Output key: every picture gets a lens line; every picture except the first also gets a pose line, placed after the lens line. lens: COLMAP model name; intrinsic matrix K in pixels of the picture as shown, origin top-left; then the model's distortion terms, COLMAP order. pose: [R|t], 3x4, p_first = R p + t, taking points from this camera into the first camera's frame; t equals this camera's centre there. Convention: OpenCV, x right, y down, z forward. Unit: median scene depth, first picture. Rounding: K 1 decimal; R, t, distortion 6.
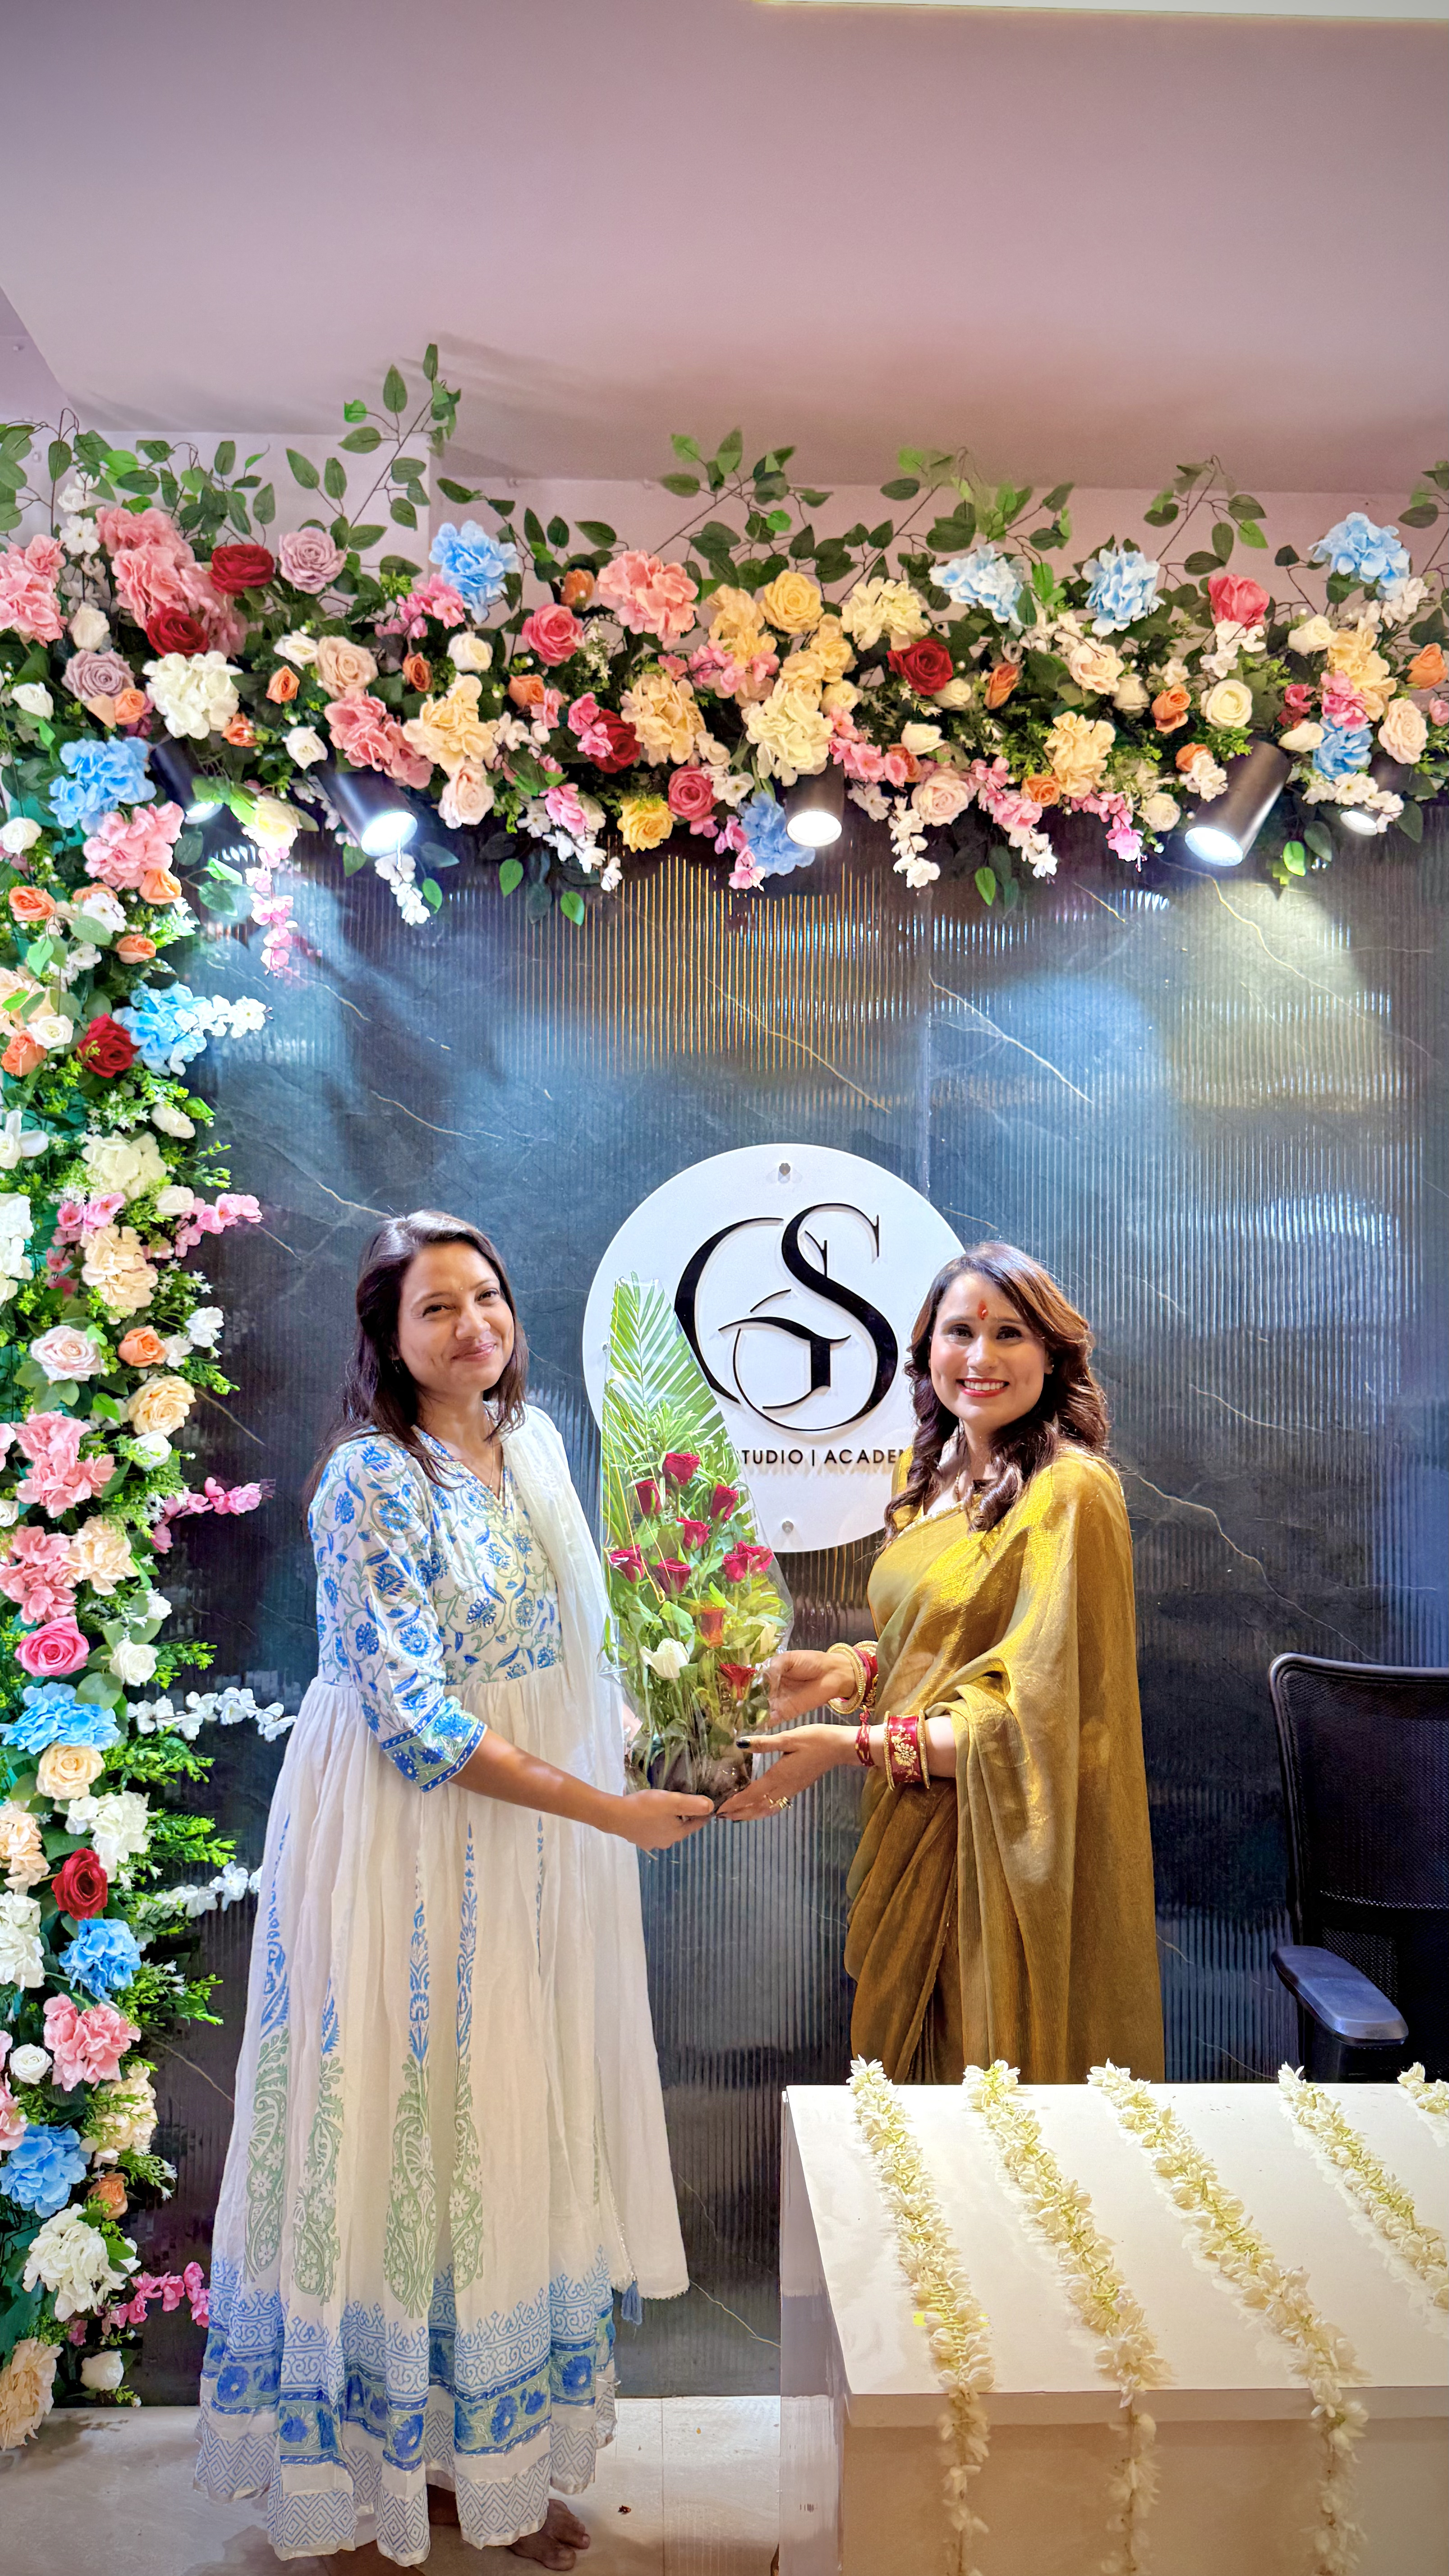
lens RADIAL K [[1792.6, 0, 723.5], [0, 1792.6, 1272.8], [0, 0, 1]] dist [0.190845, -0.459730]
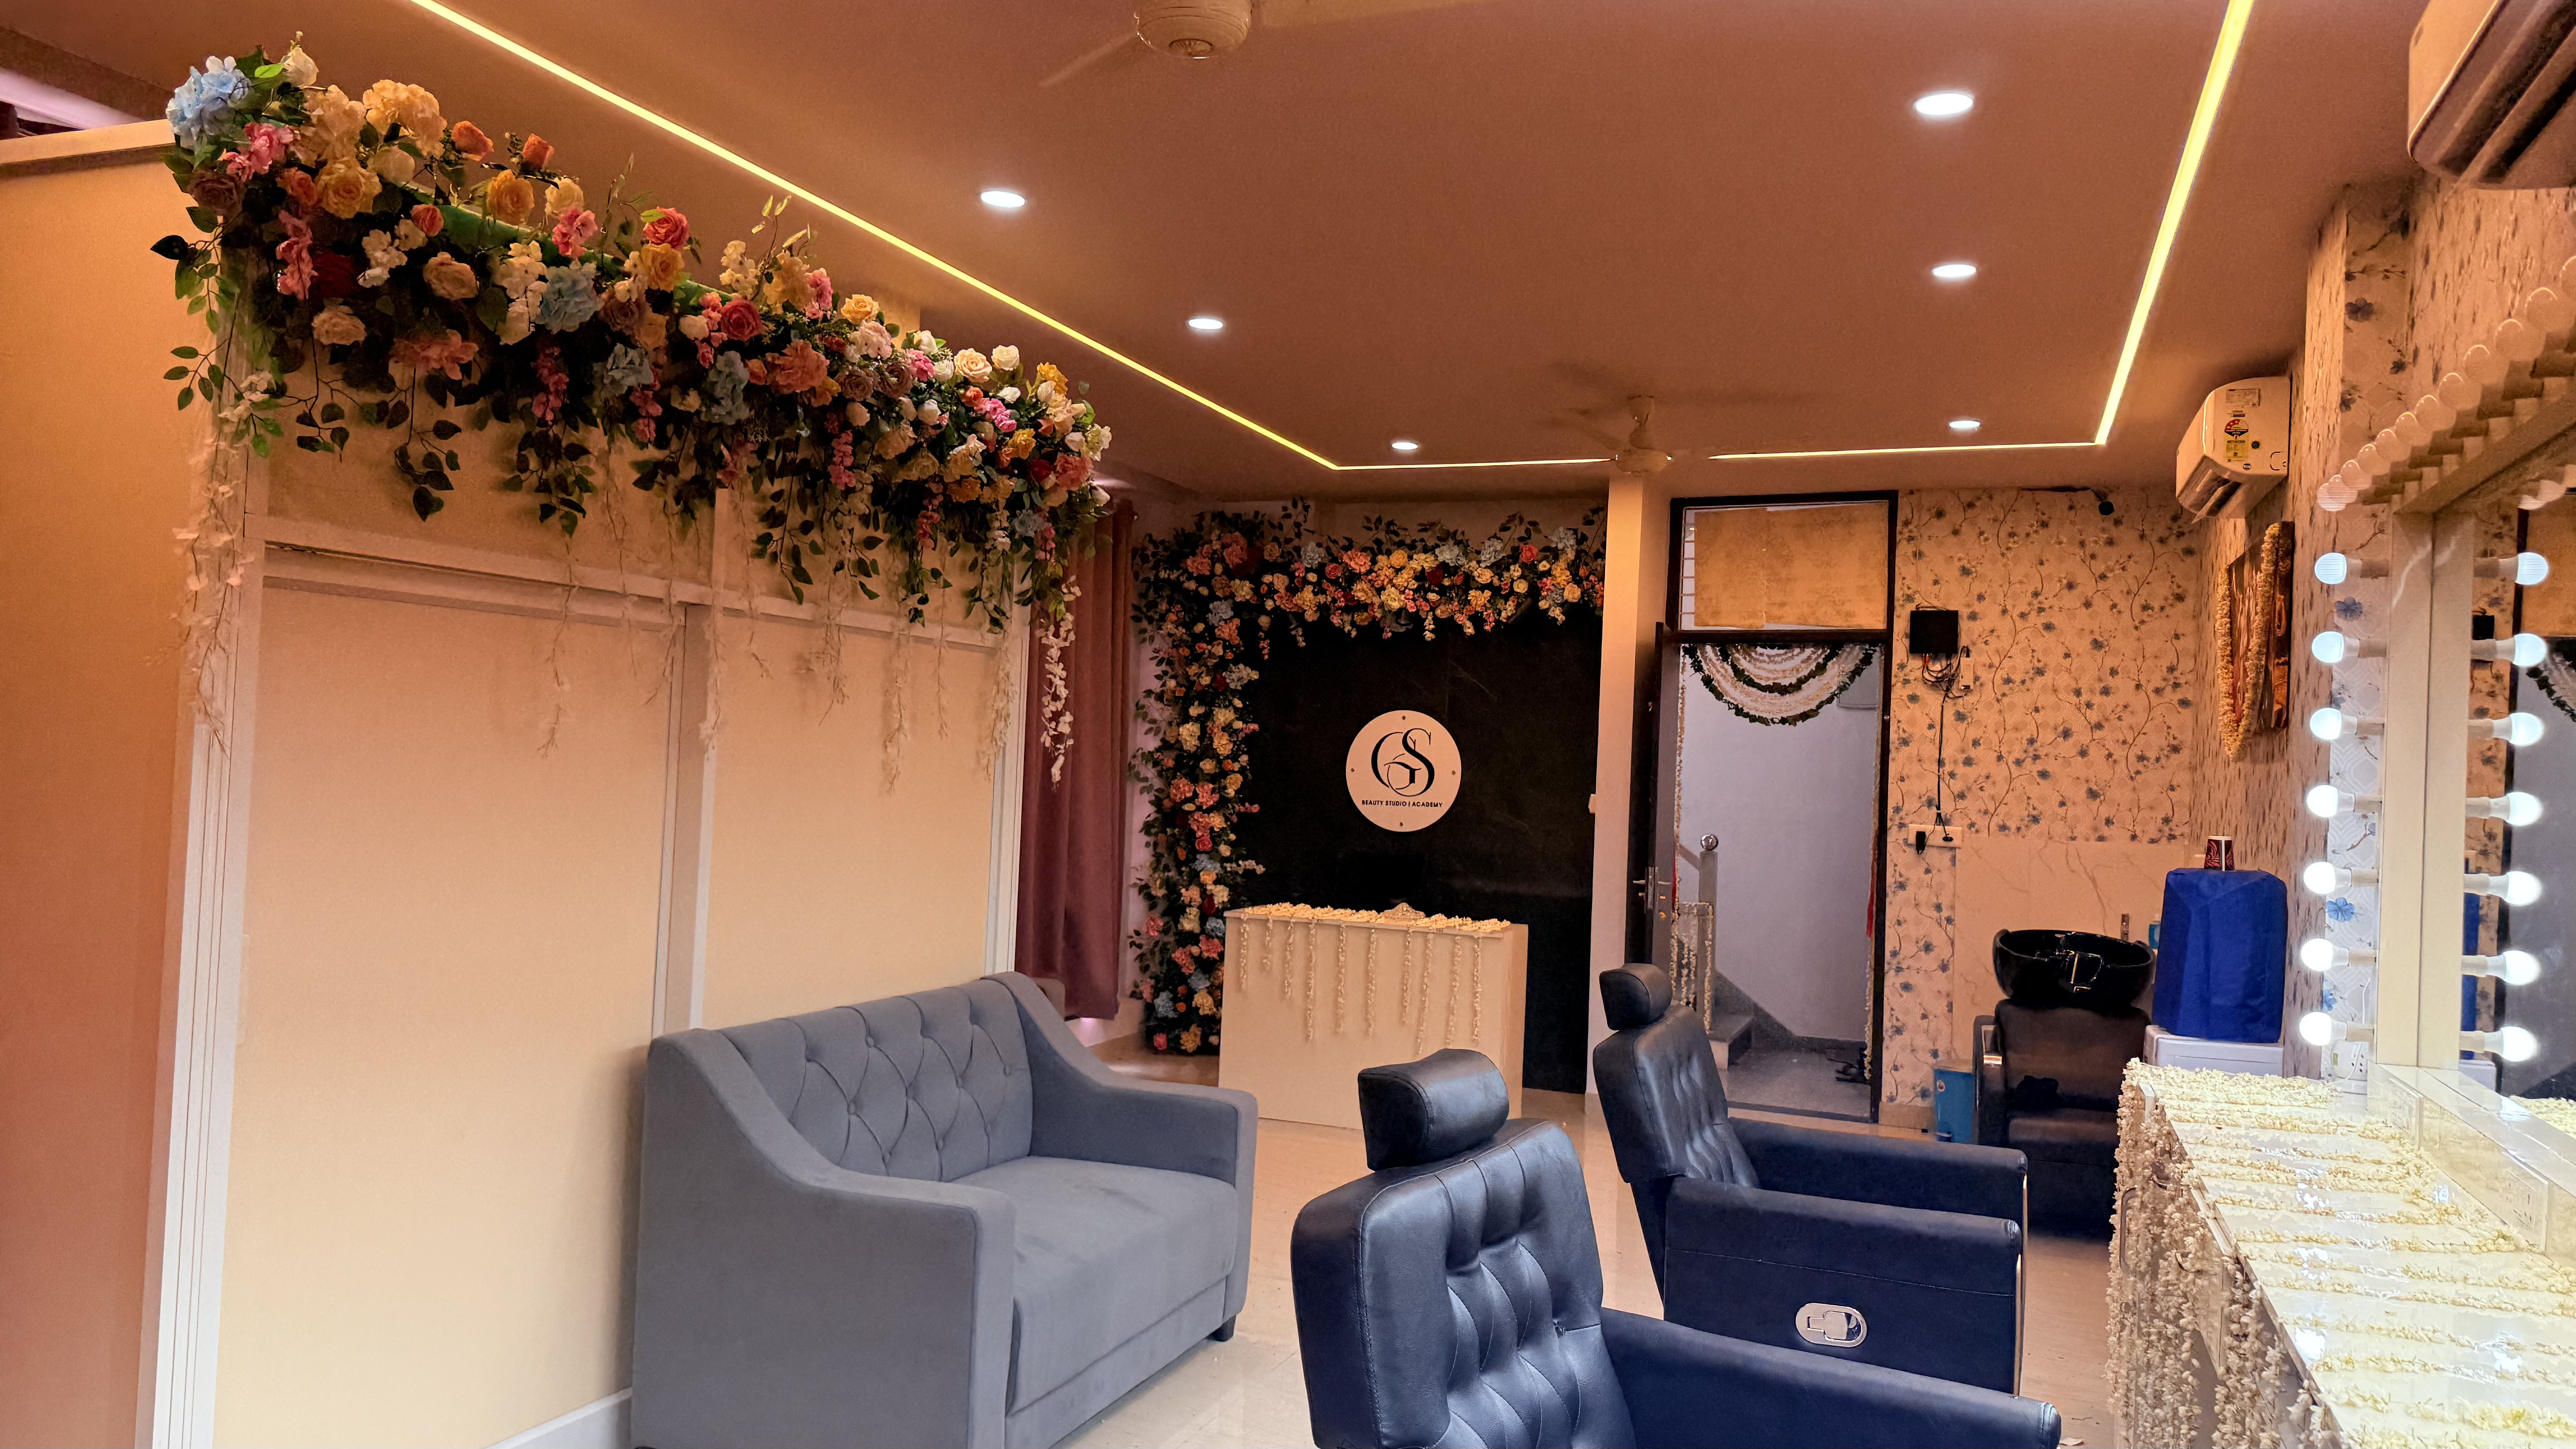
lens RADIAL K [[1816.3, 0, 1288.0], [0, 1816.3, 724.5], [0, 0, 1]] dist [0.166964, -0.358800]
pose [[0.920527, 0.019443, -0.390194, 1.216288], [-0.015519, 0.999792, 0.013206, -0.090242], [0.390370, -0.006101, 0.920638, -2.318449]]
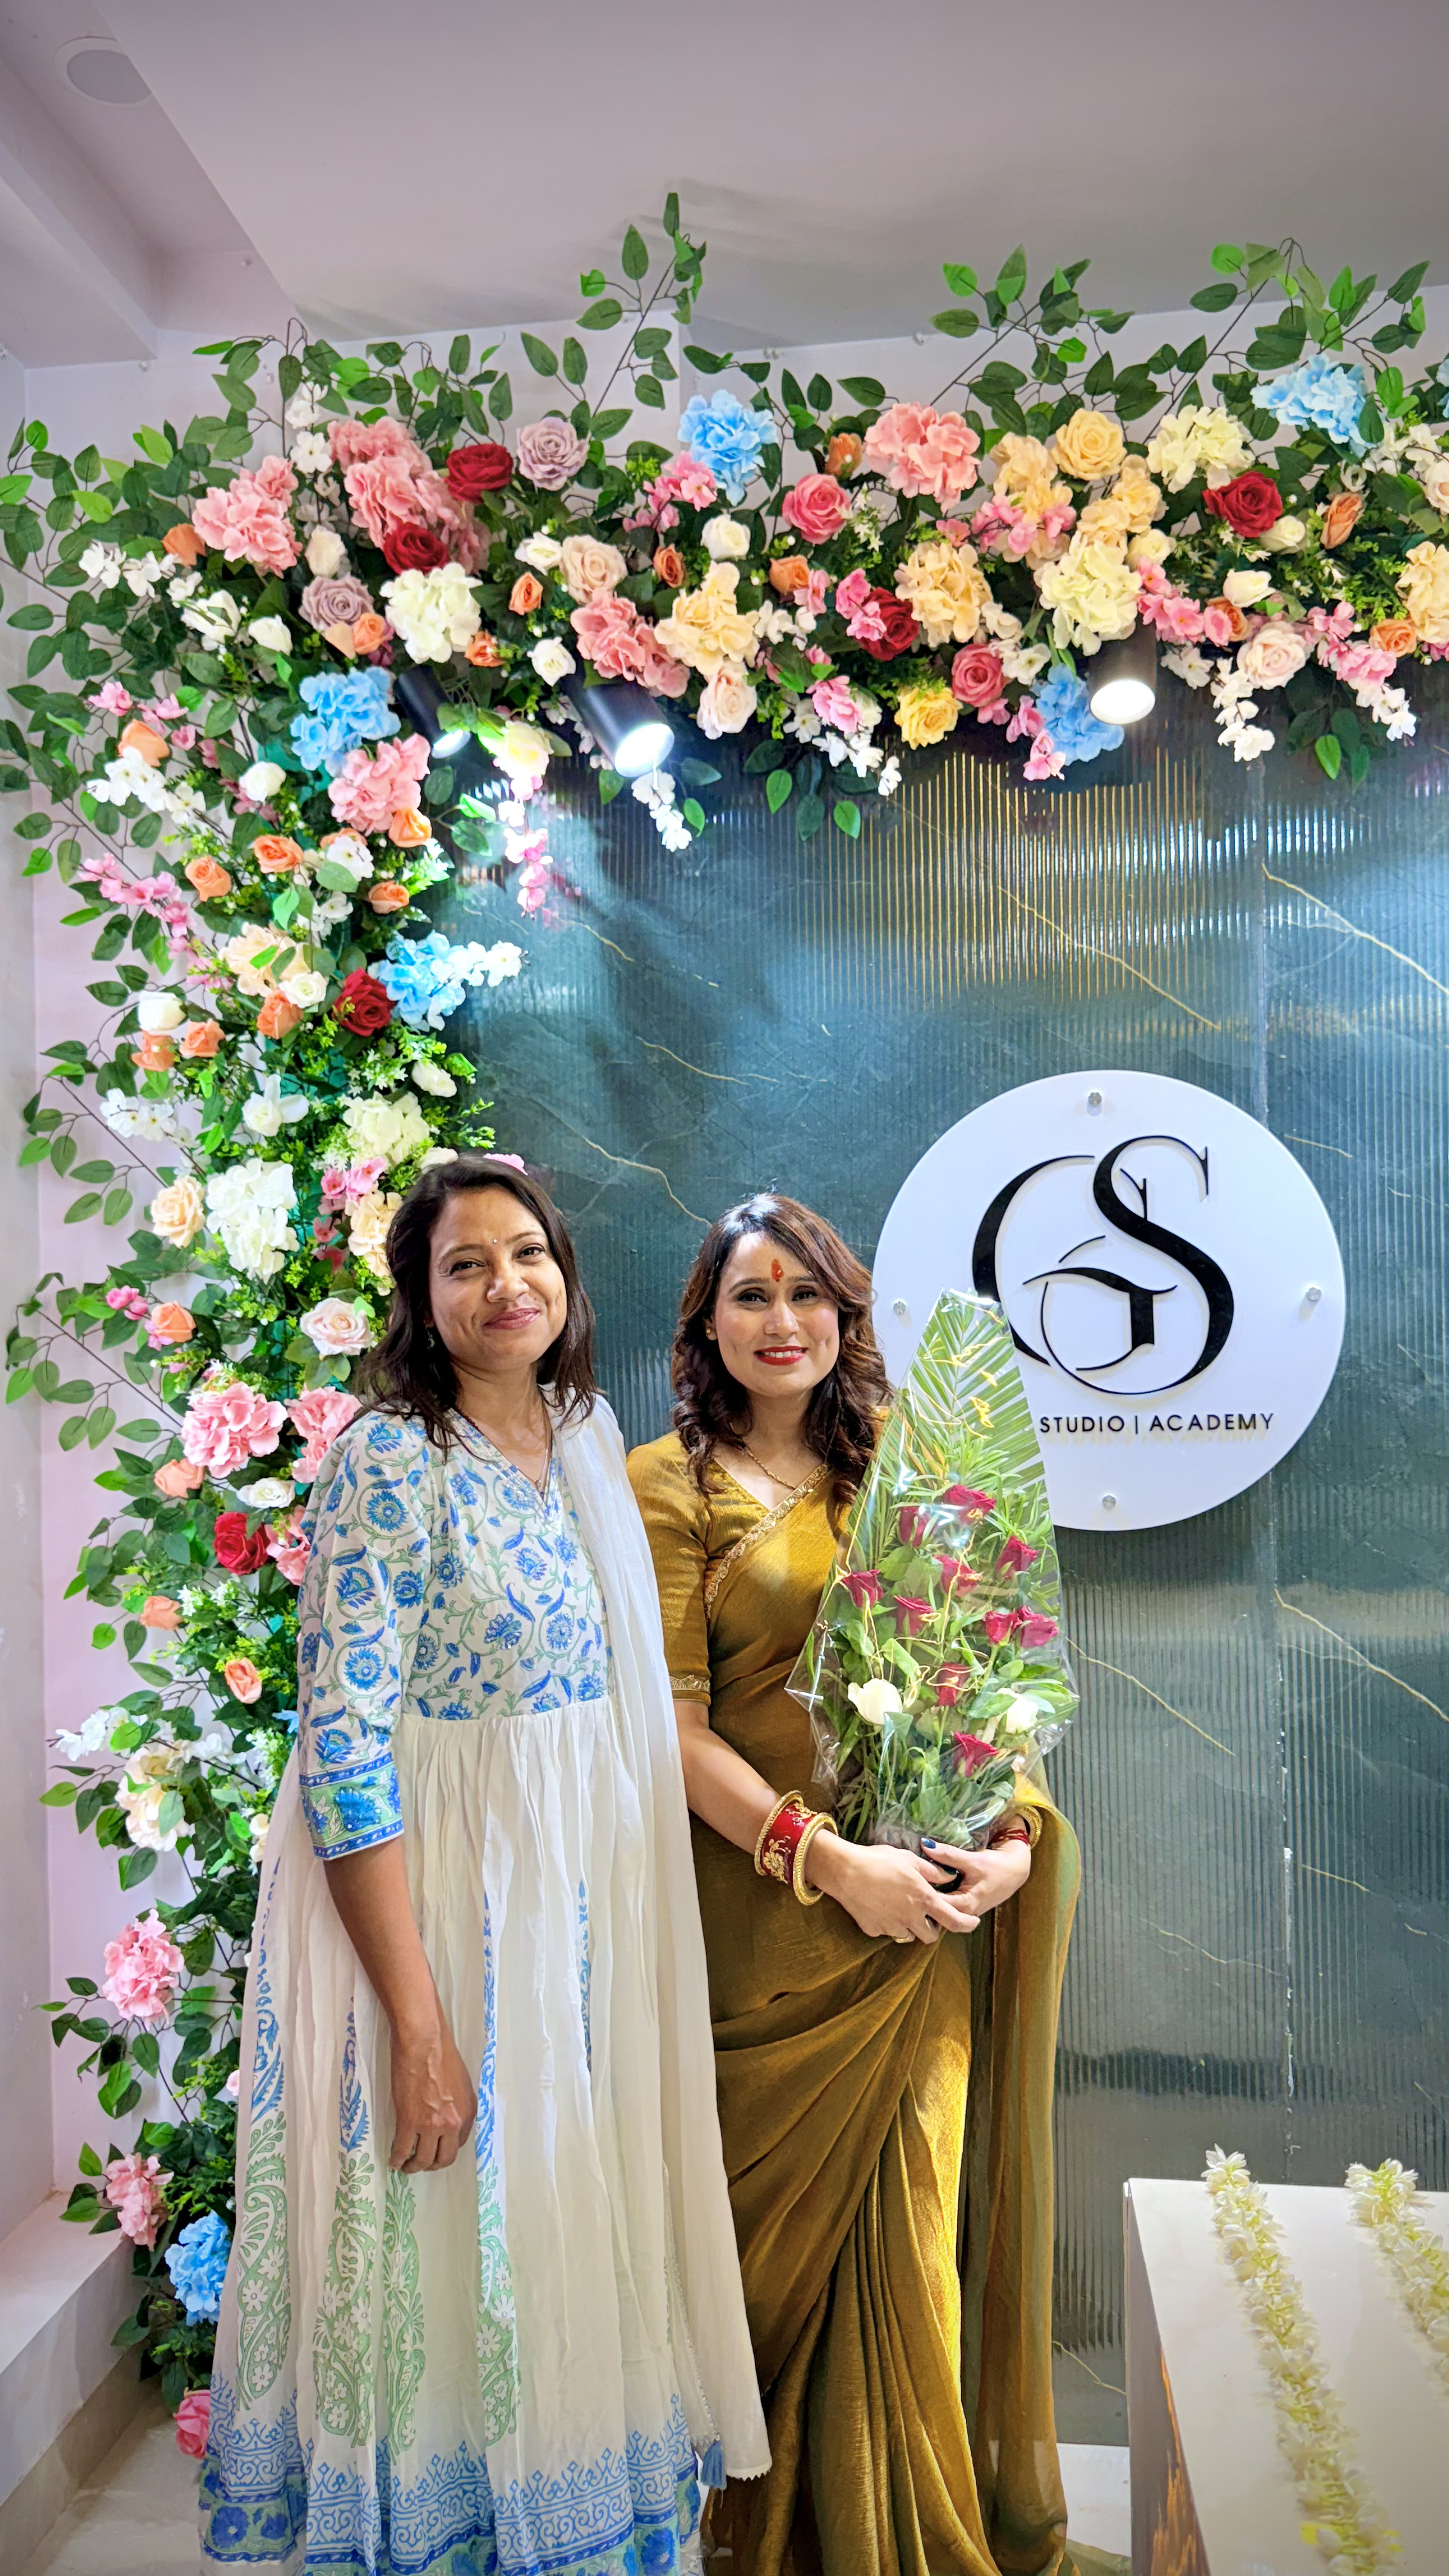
lens RADIAL K [[1816.3, 0, 724.5], [0, 1816.3, 1288.0], [0, 0, 1]] dist [0.166964, -0.358800]
pose [[0.985701, -0.028502, -0.166079, 0.001038], [0.034053, 0.998949, 0.030676, 0.001210], [0.165030, -0.035892, 0.985635, 0.085797]]
